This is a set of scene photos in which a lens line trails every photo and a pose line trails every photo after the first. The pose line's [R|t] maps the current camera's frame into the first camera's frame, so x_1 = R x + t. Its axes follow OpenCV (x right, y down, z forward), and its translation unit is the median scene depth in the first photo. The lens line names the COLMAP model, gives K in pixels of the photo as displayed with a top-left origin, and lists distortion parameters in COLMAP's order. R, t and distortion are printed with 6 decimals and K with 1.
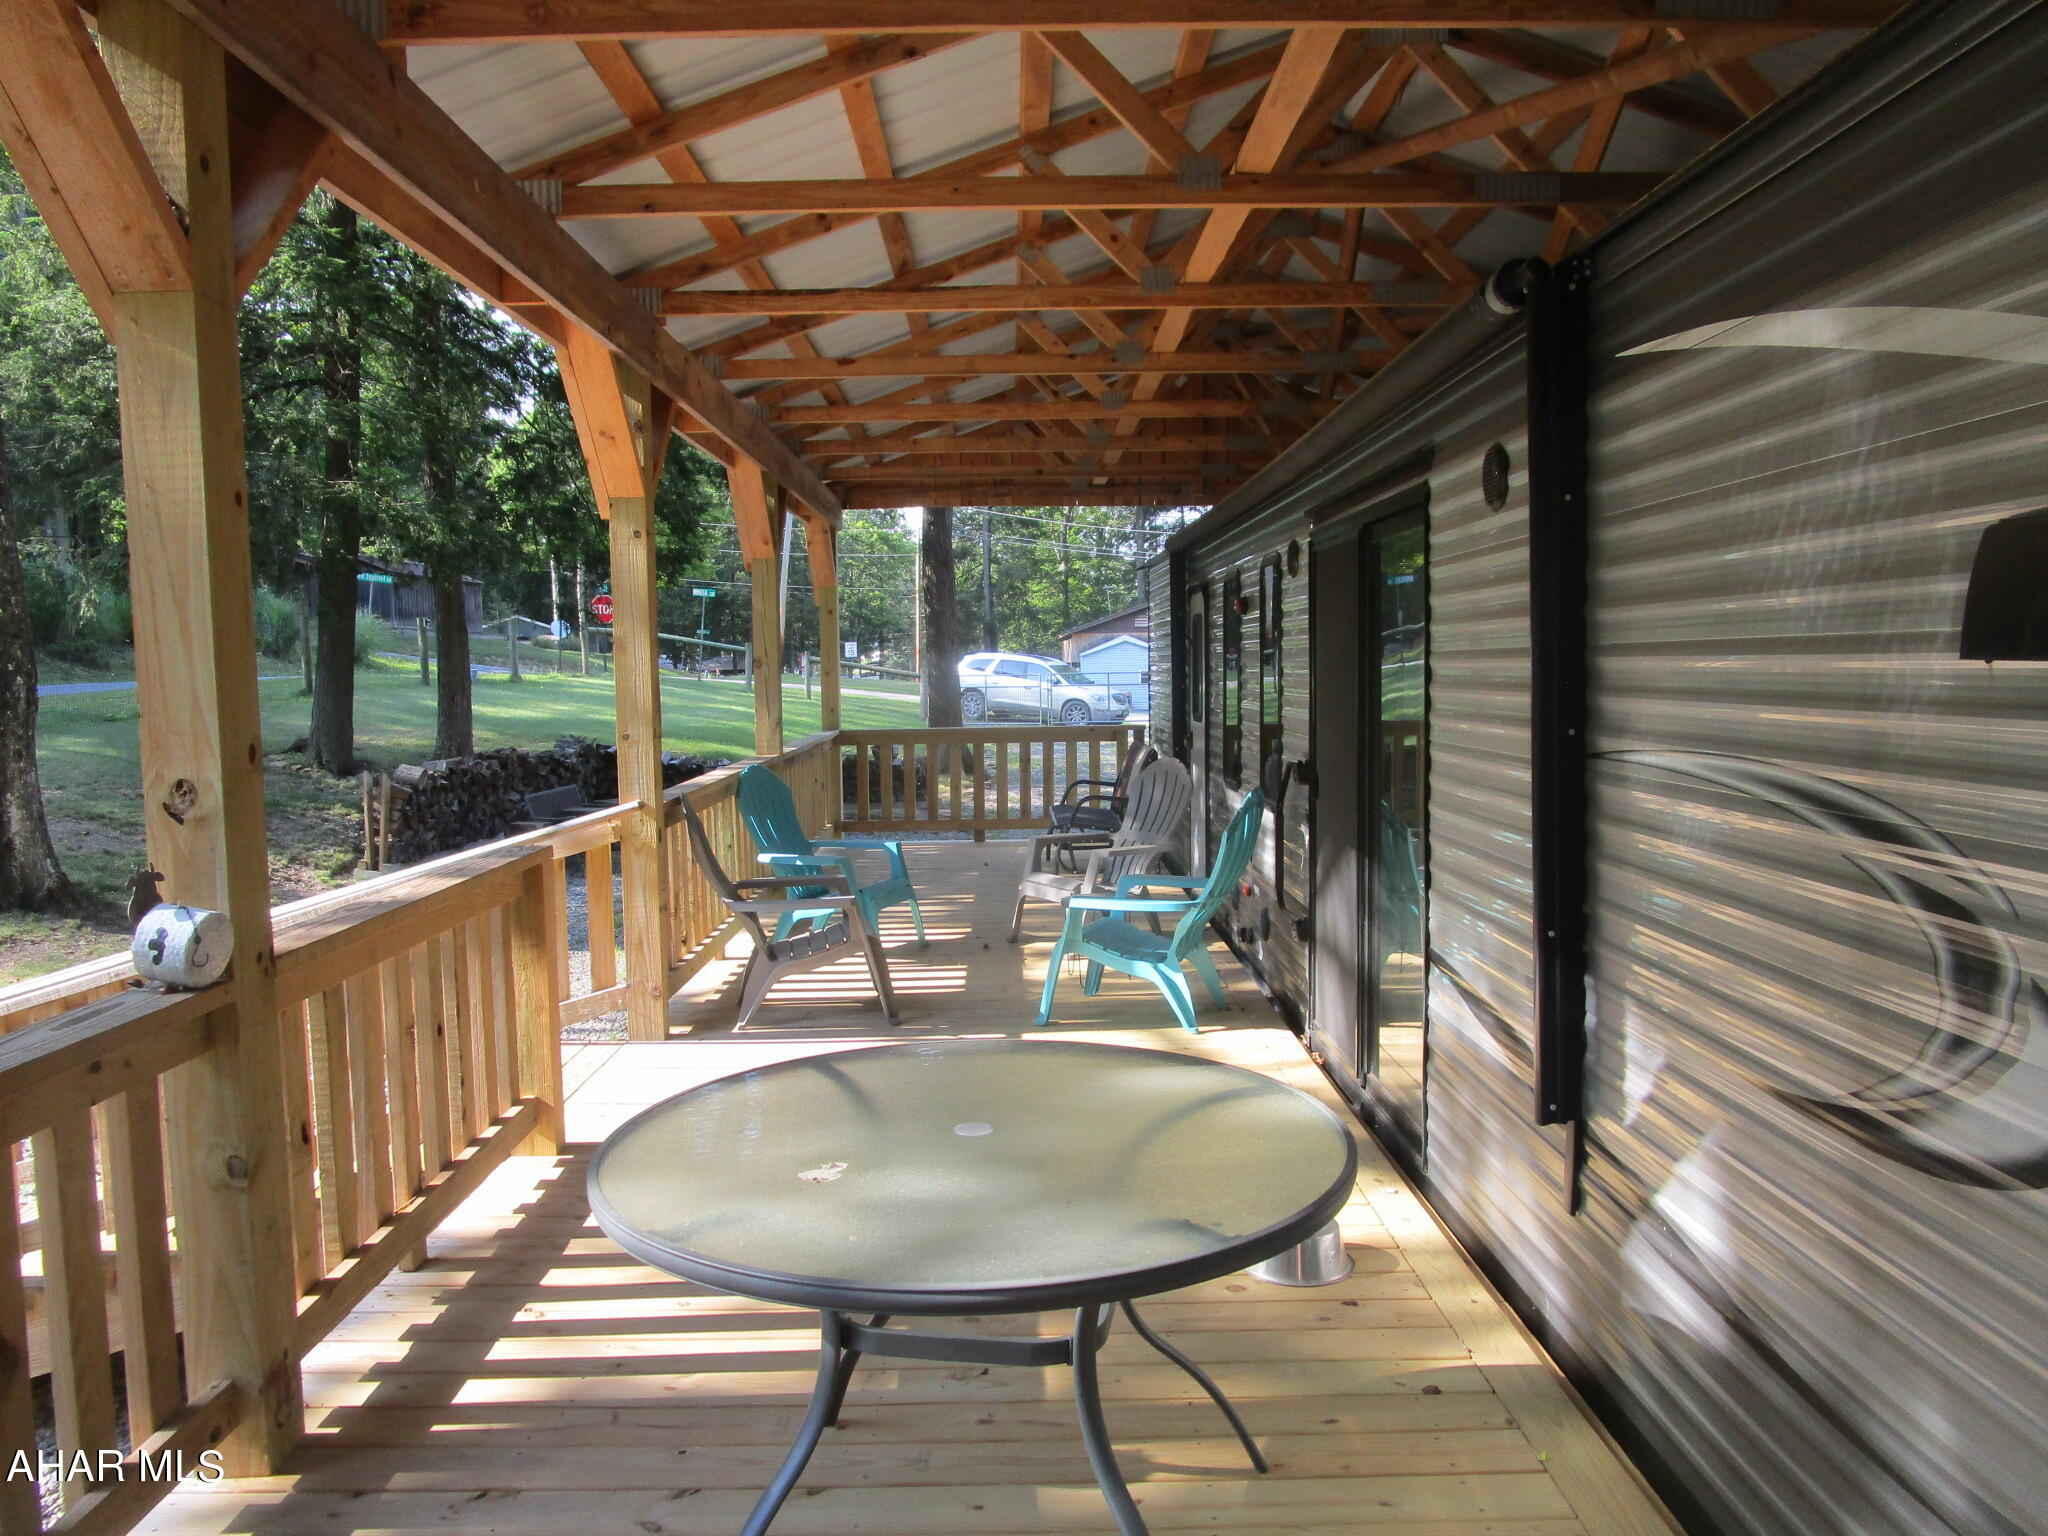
lens RADIAL K [[1468.7, 0, 1024.0], [0, 1468.7, 768.0], [0, 0, 1]] dist [0.000786, -0.000586]
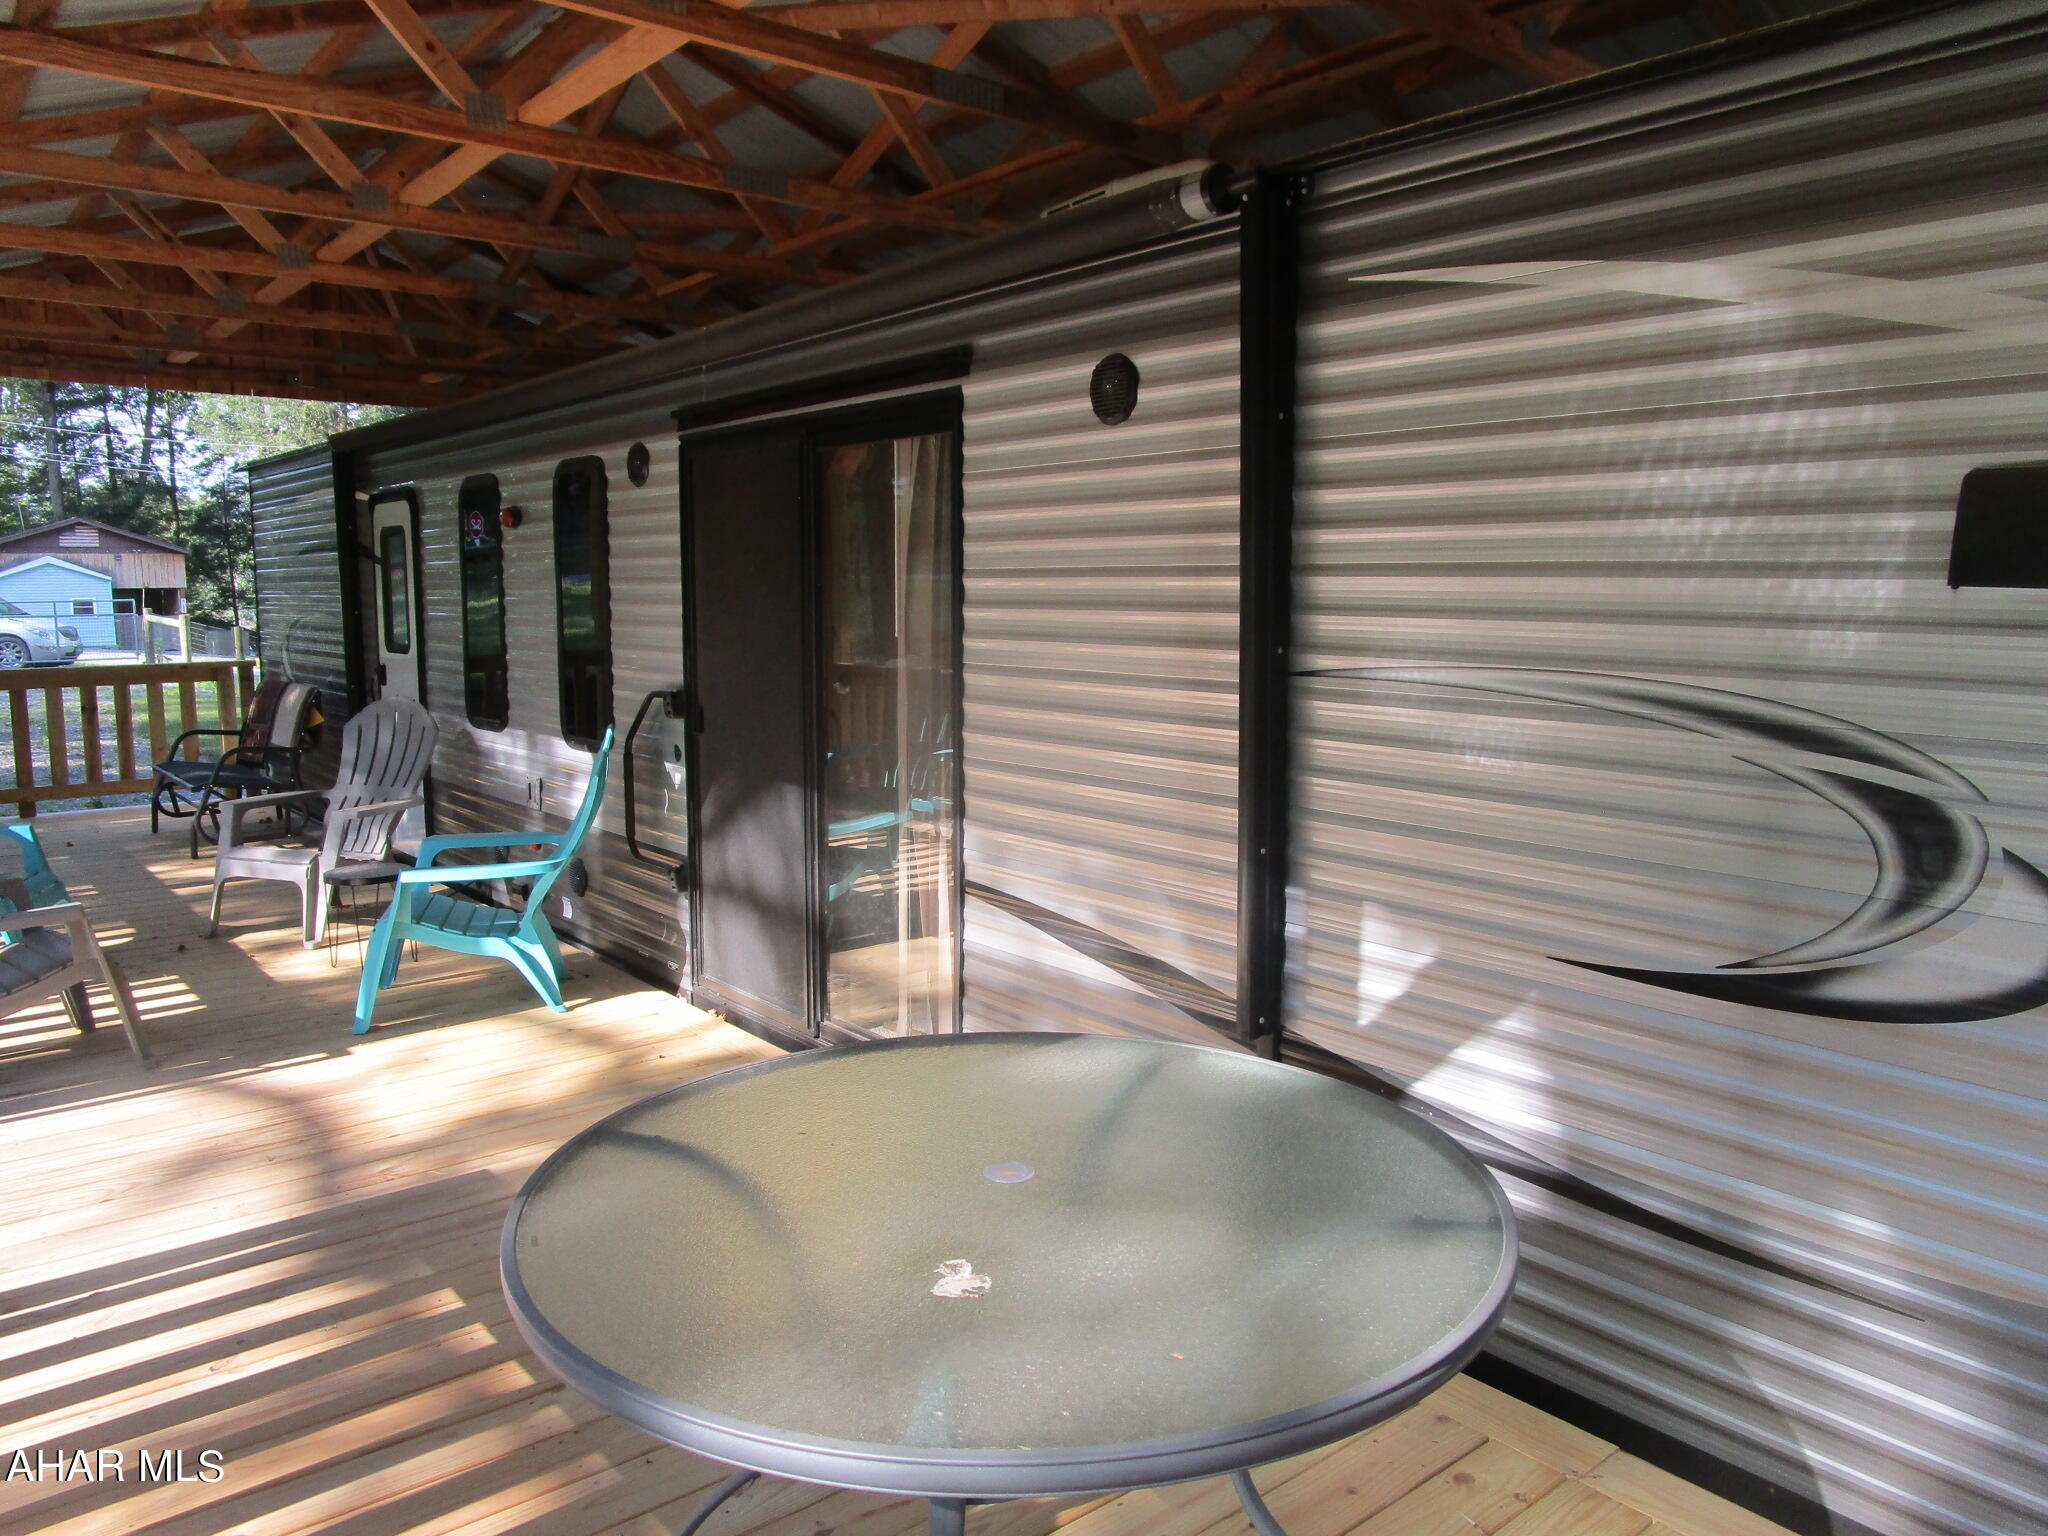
lens RADIAL K [[1448.2, 0, 1026.0], [0, 1448.2, 809.6], [0, 0, 1]] dist [-0.042959, 0.007695]
pose [[0.768235, -0.082621, 0.634814, -0.212845], [0.033393, 0.995459, 0.089147, -0.005679], [-0.639296, -0.047287, 0.767505, 0.178299]]
